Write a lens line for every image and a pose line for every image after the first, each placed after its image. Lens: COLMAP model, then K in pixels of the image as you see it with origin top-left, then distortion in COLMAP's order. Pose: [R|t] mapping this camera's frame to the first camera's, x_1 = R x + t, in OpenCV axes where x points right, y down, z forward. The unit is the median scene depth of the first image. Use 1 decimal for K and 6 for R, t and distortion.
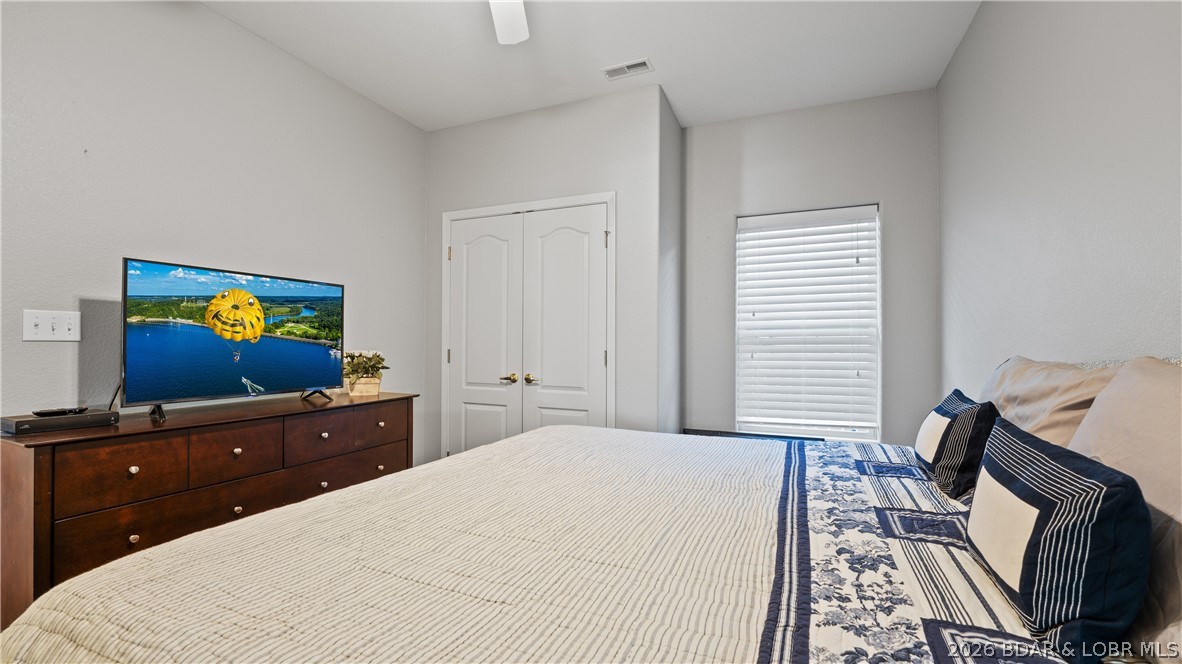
lens RADIAL K [[480.5, 0, 584.3], [0, 480.5, 334.4], [0, 0, 1]] dist [0.002252, 0.000164]
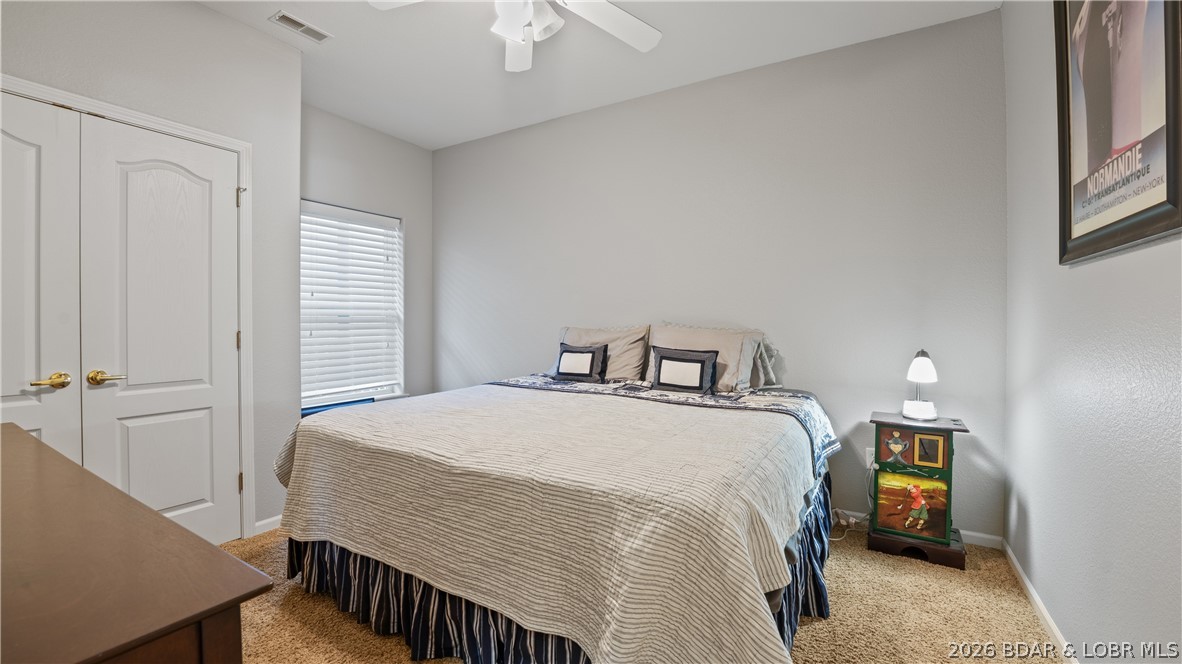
lens RADIAL K [[480.5, 0, 584.3], [0, 480.5, 334.4], [0, 0, 1]] dist [0.002252, 0.000164]
pose [[0.161612, -0.027977, 0.986458, -0.647760], [-0.023065, 0.999218, 0.032118, -0.002034], [-0.986585, -0.027943, 0.160840, 0.256225]]
